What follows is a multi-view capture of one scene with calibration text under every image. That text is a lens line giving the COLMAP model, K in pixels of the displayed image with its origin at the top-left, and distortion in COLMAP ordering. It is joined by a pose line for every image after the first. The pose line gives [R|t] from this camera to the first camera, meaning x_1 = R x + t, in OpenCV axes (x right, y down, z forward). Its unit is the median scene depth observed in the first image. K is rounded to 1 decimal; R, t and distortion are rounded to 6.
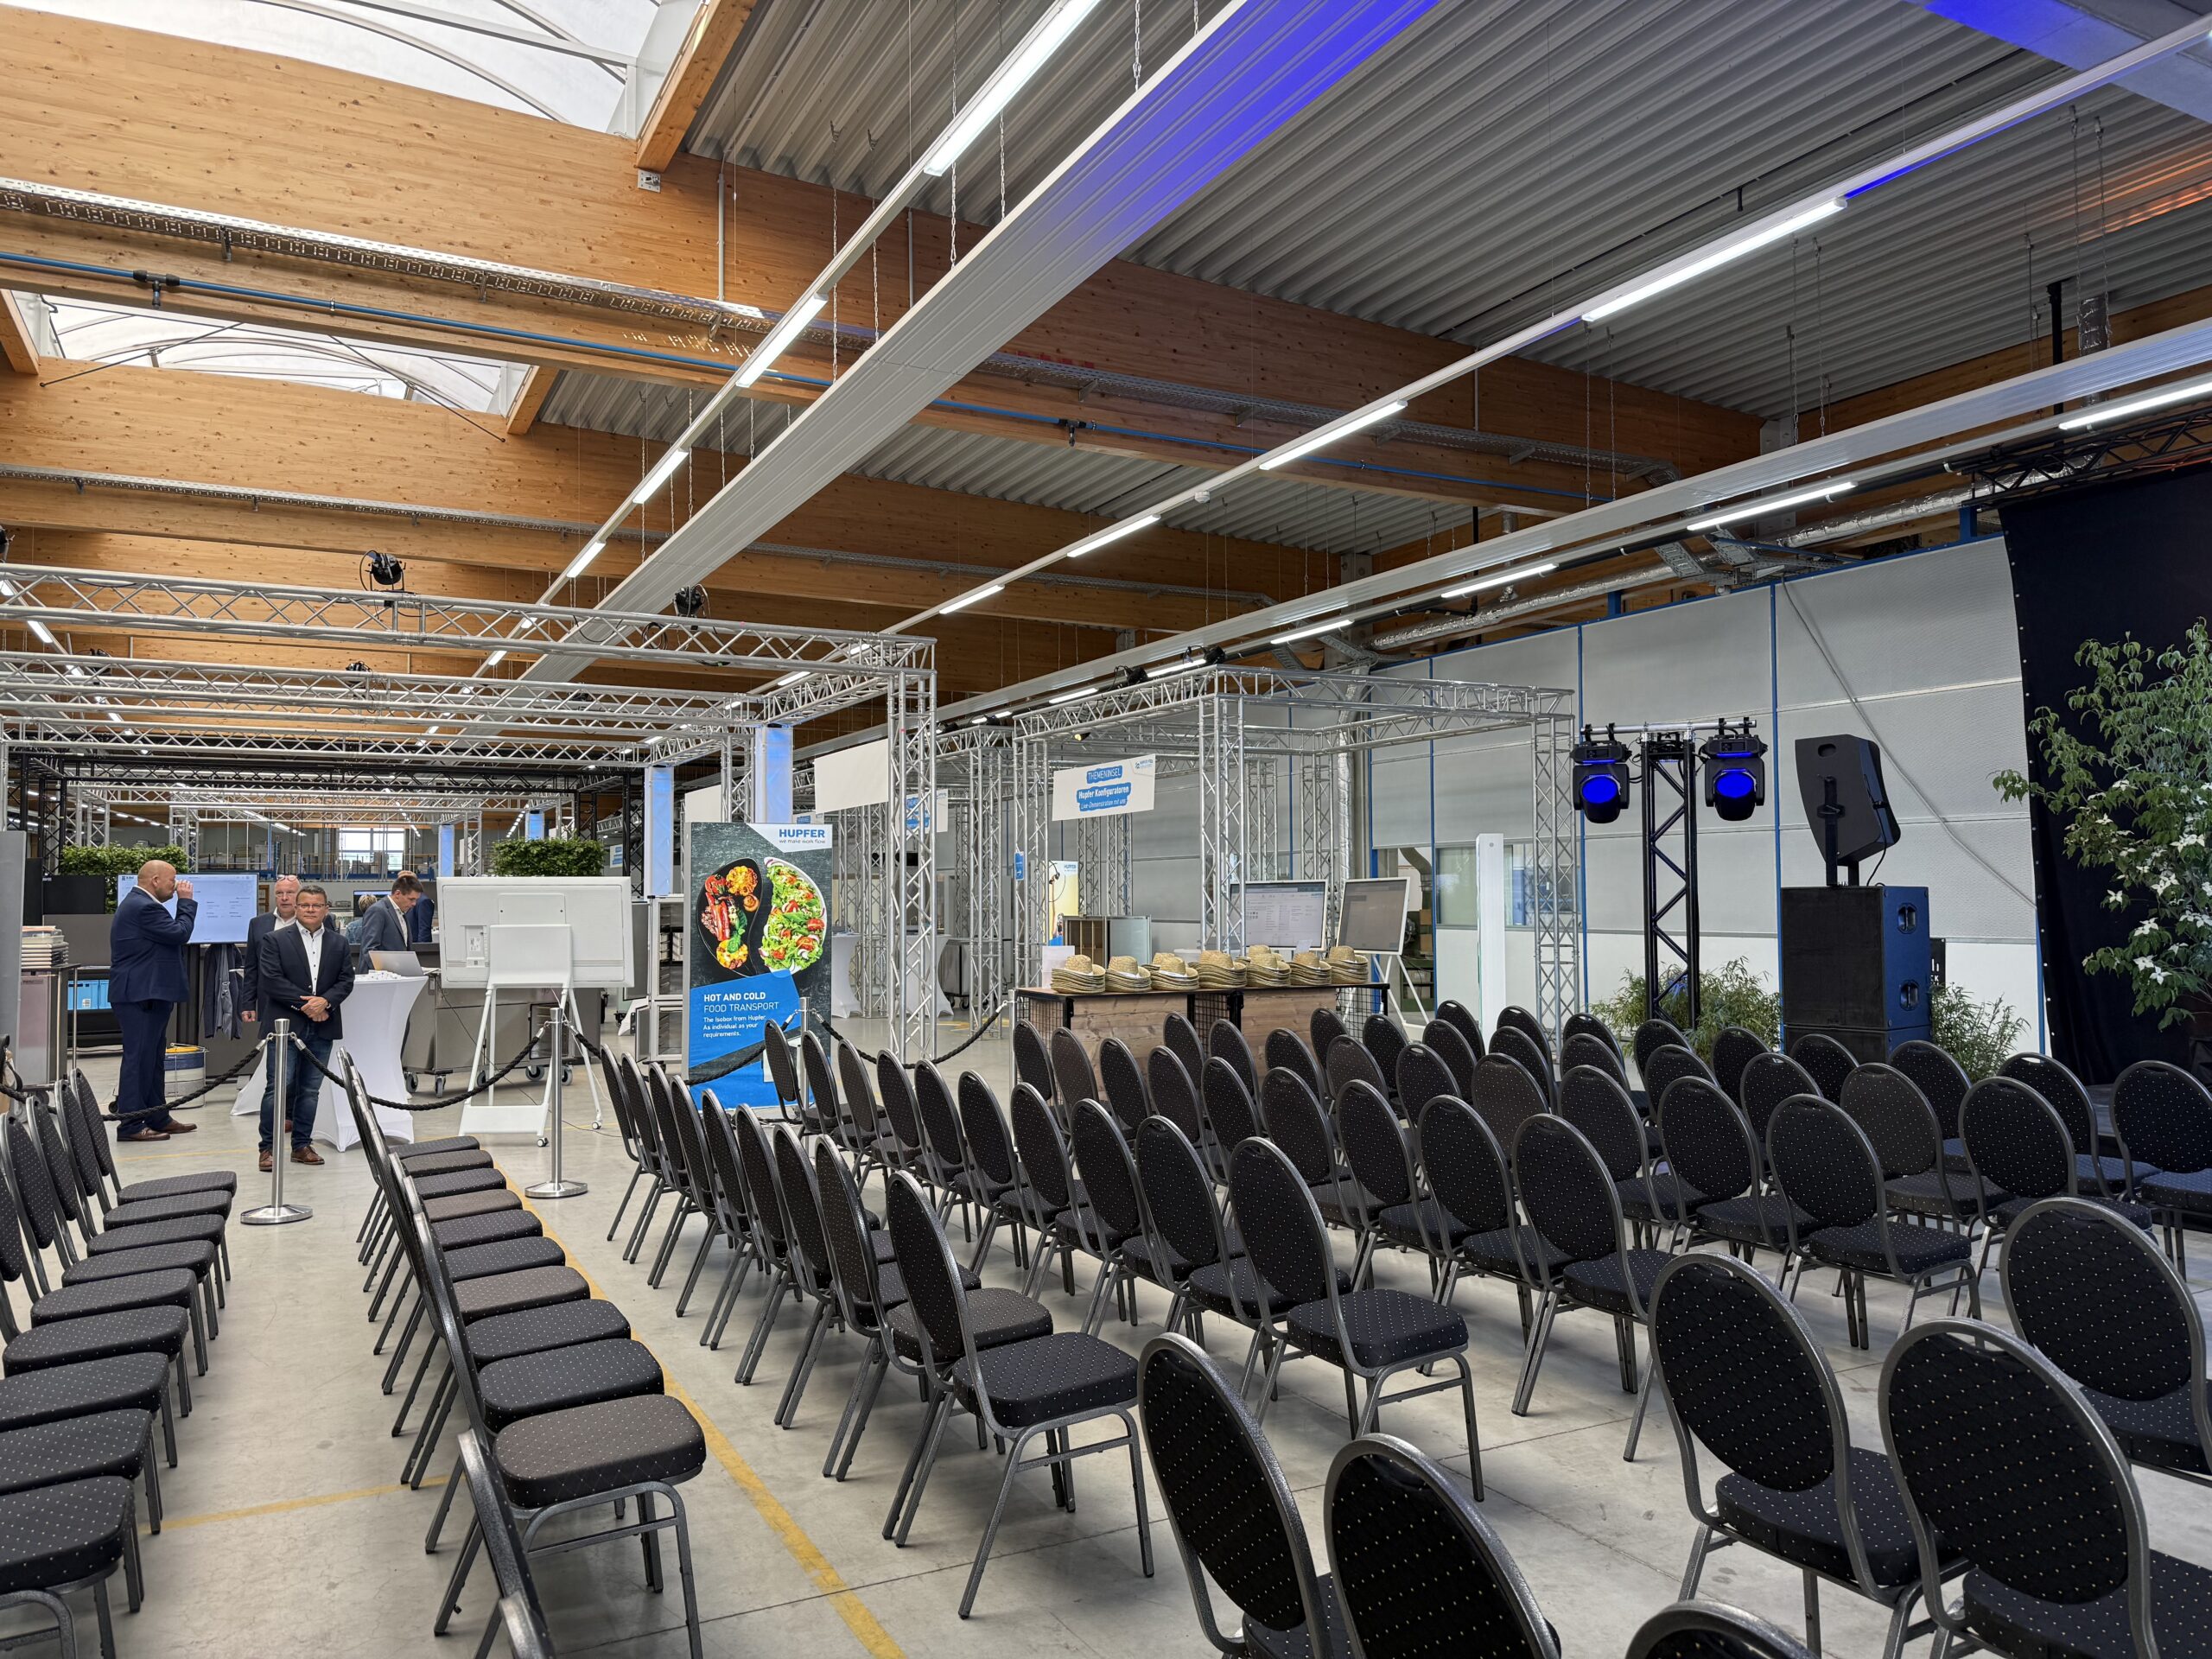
lens RADIAL K [[1543.2, 0, 1099.7], [0, 1543.2, 829.3], [0, 0, 1]] dist [0.119662, -0.189018]
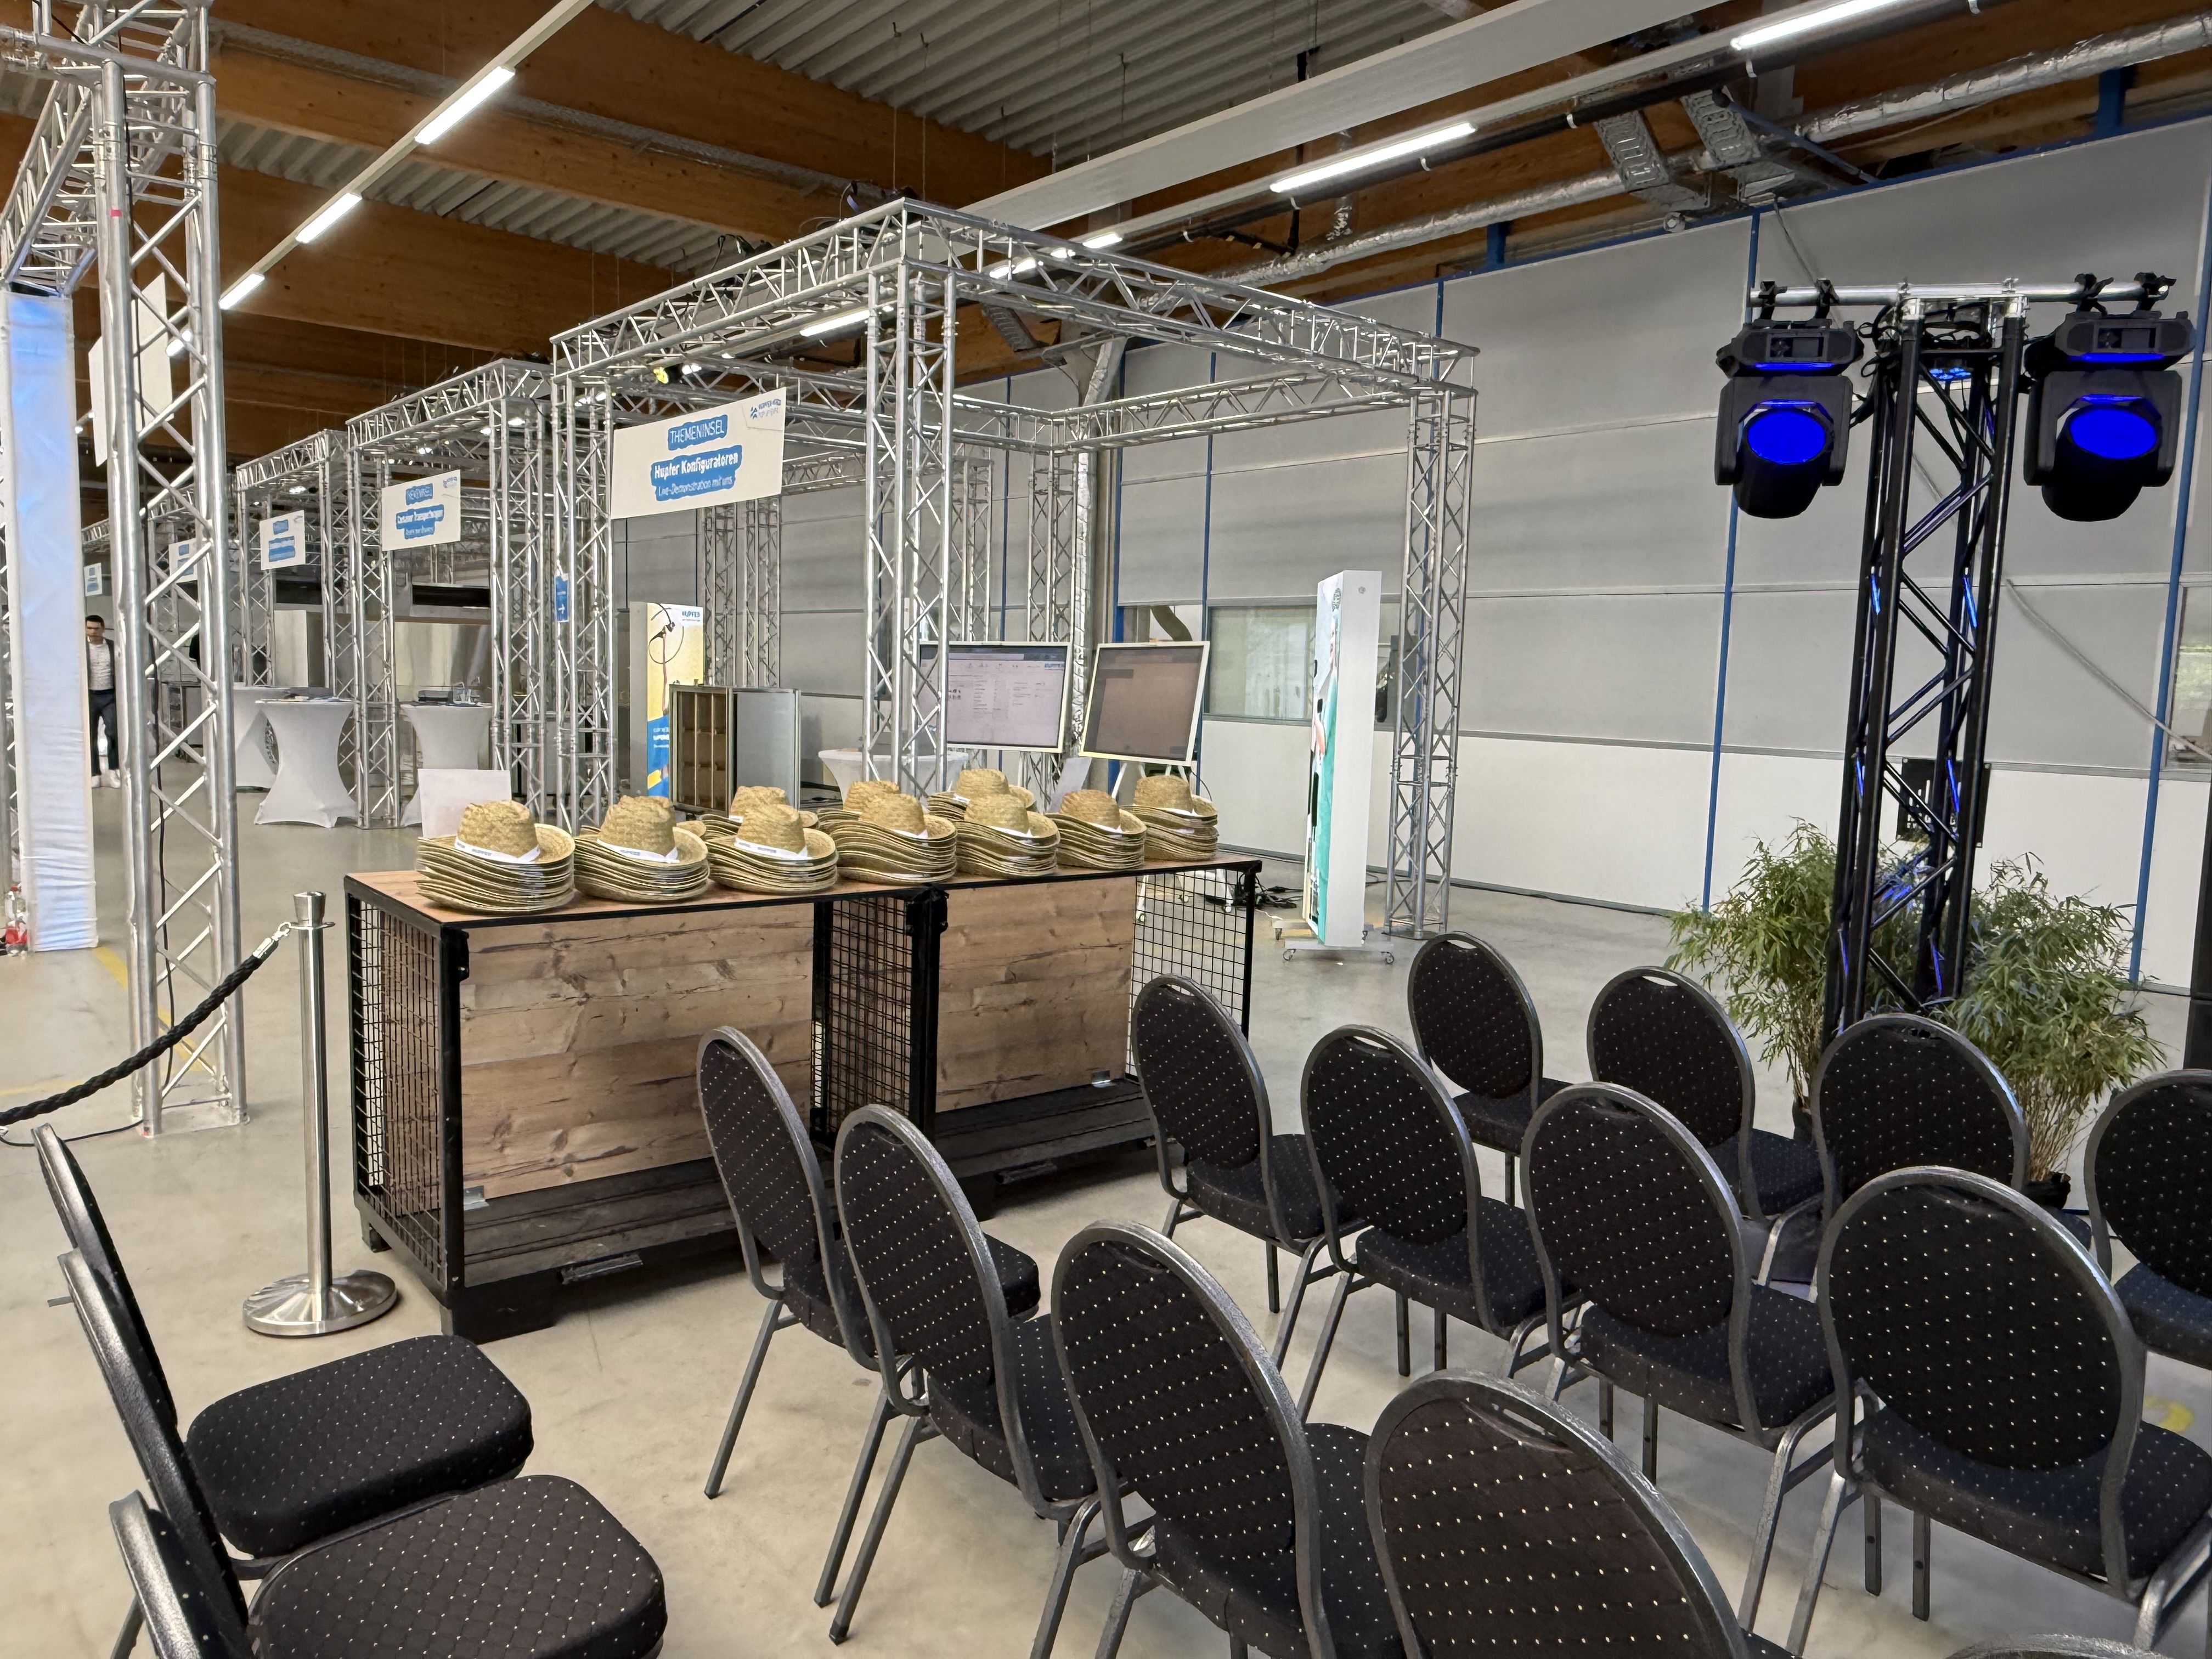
lens RADIAL K [[1535.0, 0, 1096.5], [0, 1535.0, 842.7], [0, 0, 1]] dist [-0.000384, 0.006271]
pose [[0.979191, 0.012813, 0.202534, 0.043947], [-0.044275, 0.987452, 0.151587, 0.025783], [-0.198050, -0.157400, 0.967472, 0.541750]]
